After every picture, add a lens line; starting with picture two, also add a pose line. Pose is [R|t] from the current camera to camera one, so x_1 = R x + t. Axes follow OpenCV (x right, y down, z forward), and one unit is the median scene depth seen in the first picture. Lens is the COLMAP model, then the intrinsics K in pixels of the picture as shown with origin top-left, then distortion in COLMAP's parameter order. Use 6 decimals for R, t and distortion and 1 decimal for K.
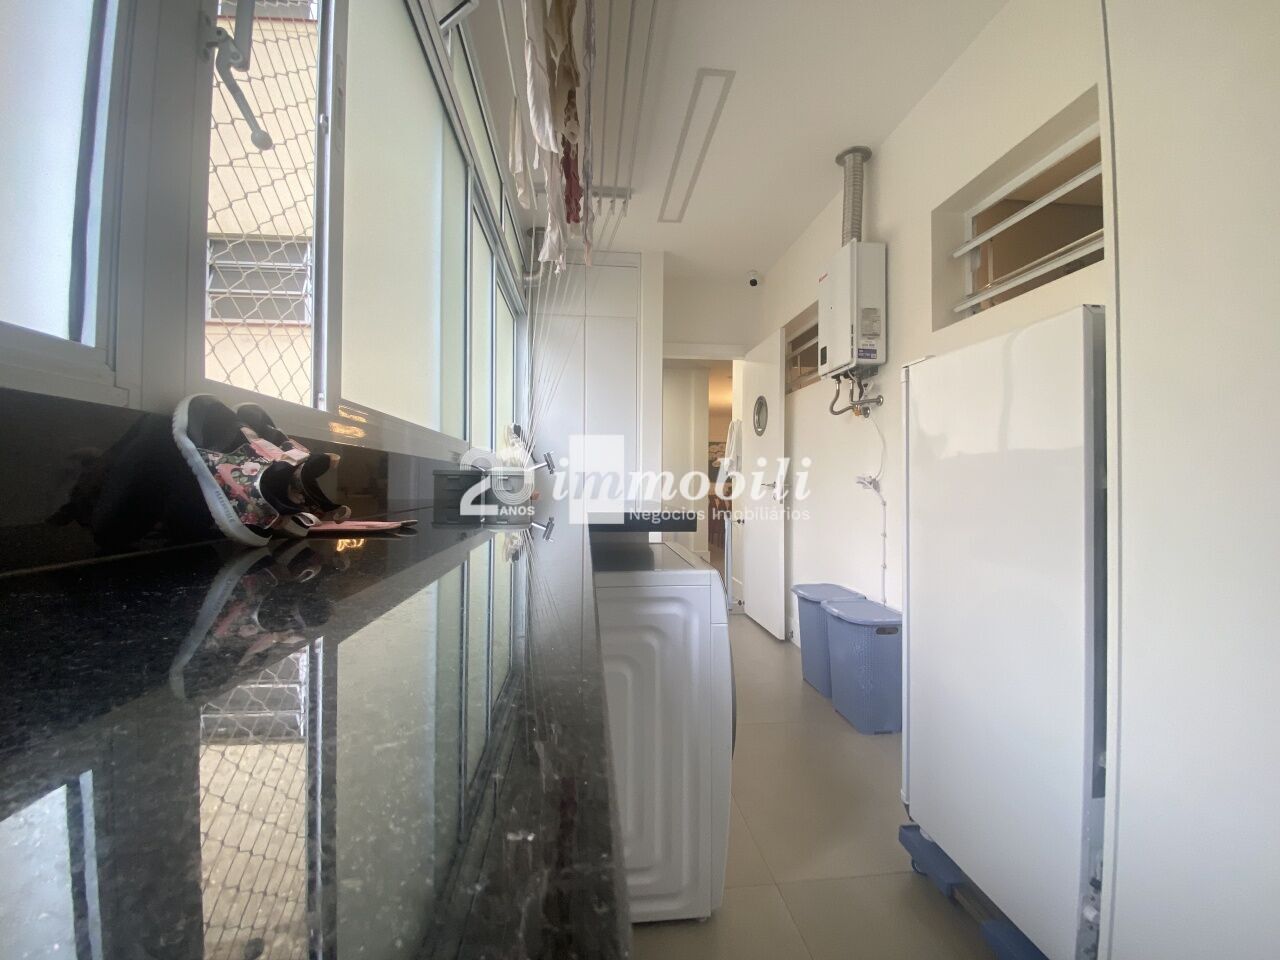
lens RADIAL K [[520.4, 0, 640.9], [0, 520.4, 482.0], [0, 0, 1]] dist [0.007008, -0.013812]
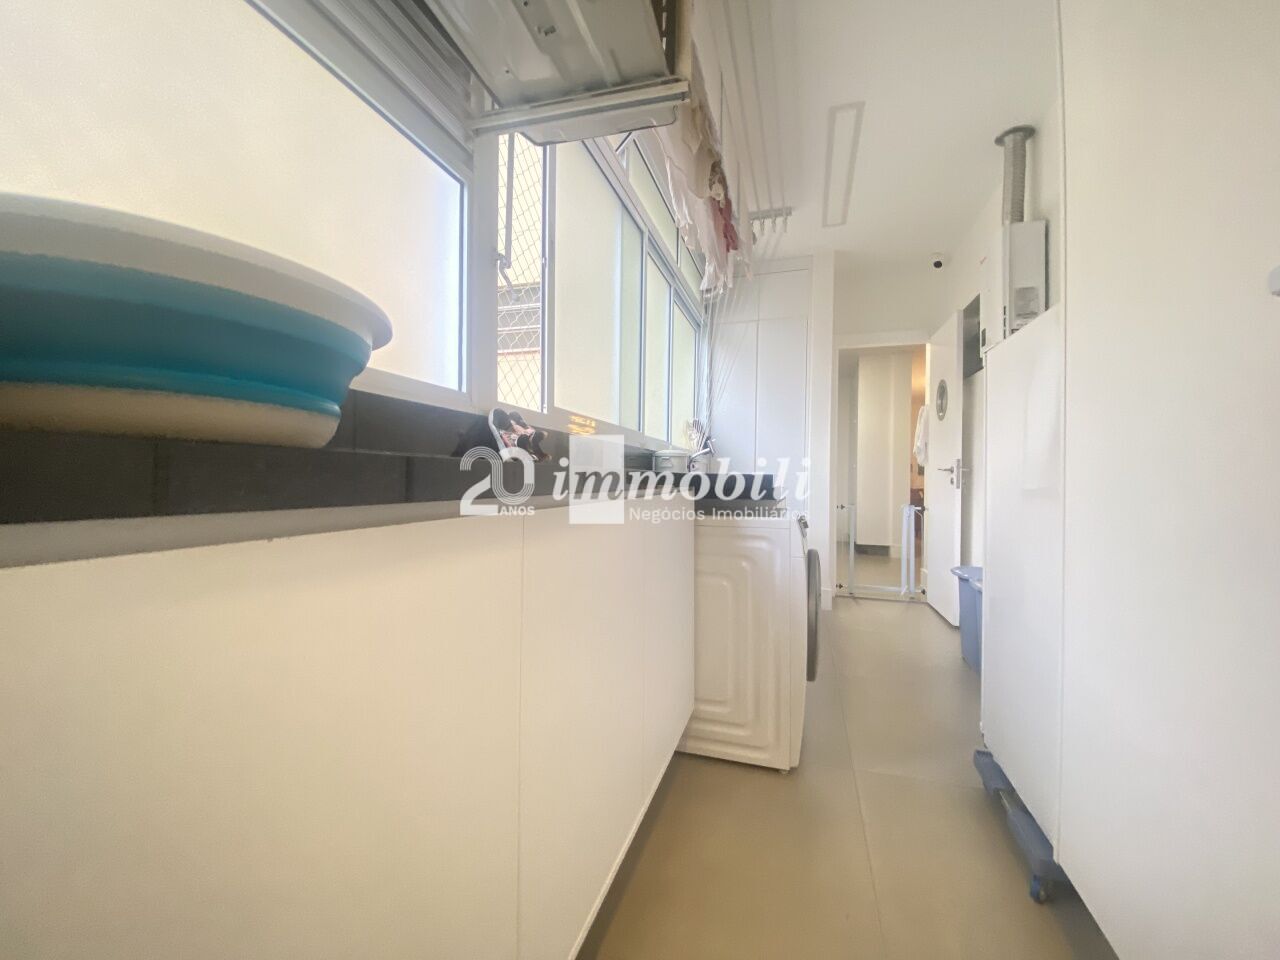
lens RADIAL K [[520.4, 0, 643.0], [0, 520.4, 481.2], [0, 0, 1]] dist [0.007008, -0.013812]
pose [[0.922000, 0.006686, -0.387132, 0.262331], [-0.004069, 0.999963, 0.007577, 0.055011], [0.387168, -0.005411, 0.921993, -0.353226]]
